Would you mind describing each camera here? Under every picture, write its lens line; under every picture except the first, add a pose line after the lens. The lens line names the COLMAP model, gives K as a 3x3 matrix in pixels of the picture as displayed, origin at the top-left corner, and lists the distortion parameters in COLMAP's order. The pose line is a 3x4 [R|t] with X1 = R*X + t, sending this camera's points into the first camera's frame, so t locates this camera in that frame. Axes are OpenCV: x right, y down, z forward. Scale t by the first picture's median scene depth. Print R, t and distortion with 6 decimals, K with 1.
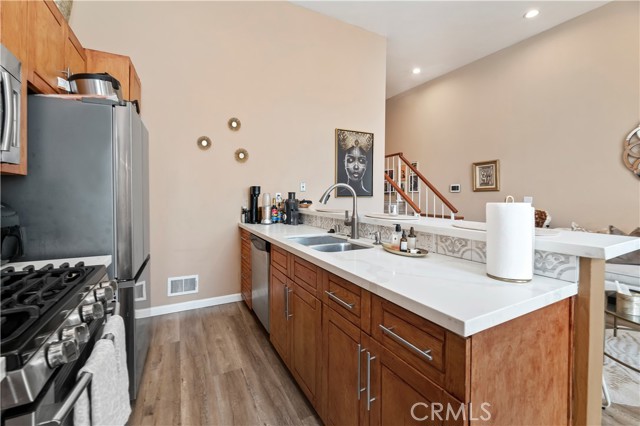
lens RADIAL K [[273.8, 0, 349.8], [0, 273.8, 198.0], [0, 0, 1]] dist [-0.001473, -0.000326]
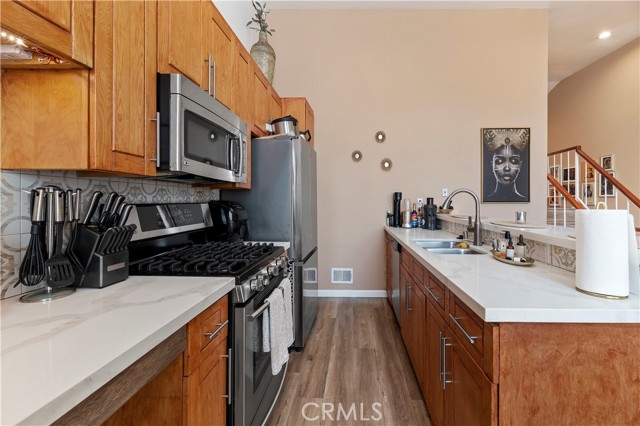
lens RADIAL K [[282.6, 0, 344.6], [0, 282.6, 203.4], [0, 0, 1]] dist [-0.004642, 0.000449]
pose [[0.843926, 0.003923, -0.536445, 0.073185], [-0.003942, 0.999992, 0.001112, -0.000194], [0.536445, 0.001176, 0.843935, -0.046592]]
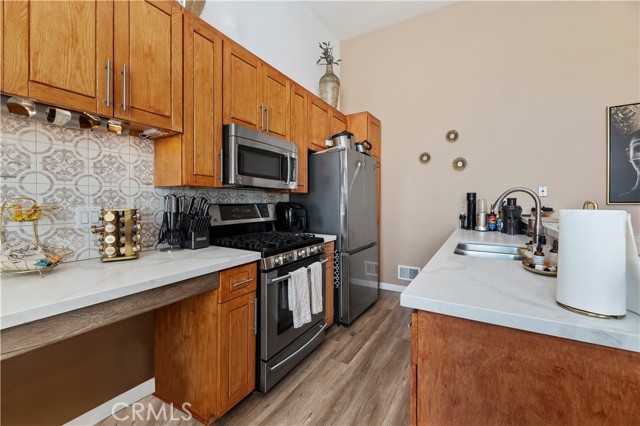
lens RADIAL K [[264.4, 0, 315.3], [0, 264.4, 206.0], [0, 0, 1]] dist [-0.003190, 0.000197]
pose [[0.466686, 0.008337, -0.884384, 0.228507], [-0.004144, 0.999965, 0.007239, 0.001296], [0.884413, 0.000286, 0.466705, 0.023182]]
